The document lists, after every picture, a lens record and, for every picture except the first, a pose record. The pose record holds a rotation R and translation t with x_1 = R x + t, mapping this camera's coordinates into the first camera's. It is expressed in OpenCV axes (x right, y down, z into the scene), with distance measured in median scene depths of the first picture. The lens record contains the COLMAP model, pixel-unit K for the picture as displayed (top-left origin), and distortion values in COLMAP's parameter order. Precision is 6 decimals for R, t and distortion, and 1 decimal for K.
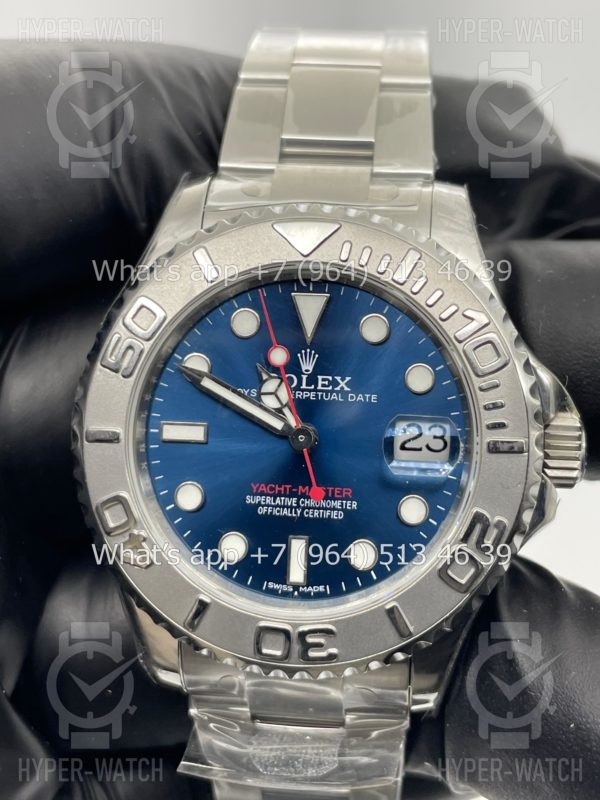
lens RADIAL K [[1240.5, 0, 304.1], [0, 1240.5, 403.9], [0, 0, 1]] dist [0.130646, 0.000000]
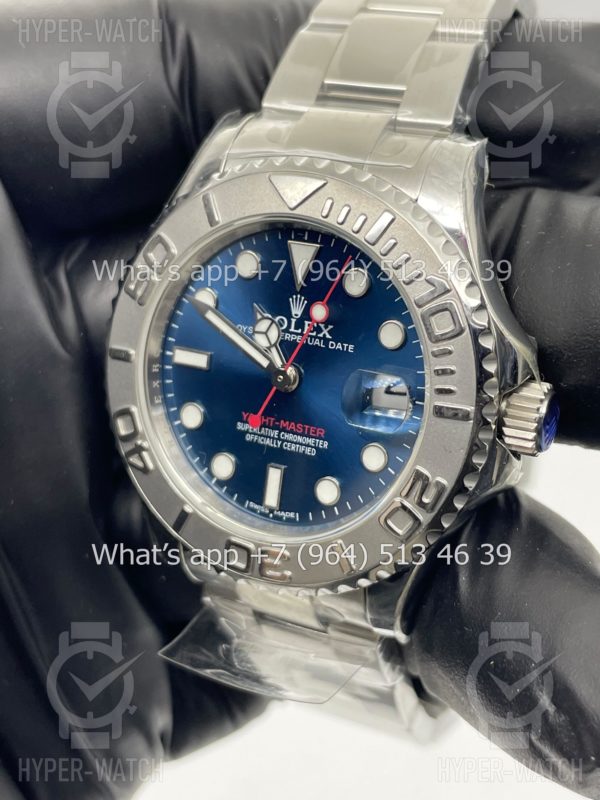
lens RADIAL K [[1240.5, 0, 308.5], [0, 1240.5, 403.3], [0, 0, 1]] dist [0.130646, 0.000000]
pose [[0.935863, 0.125616, -0.329212, 0.374109], [-0.076447, 0.984426, 0.158306, -0.122114], [0.343971, -0.122986, 0.930891, 0.000118]]
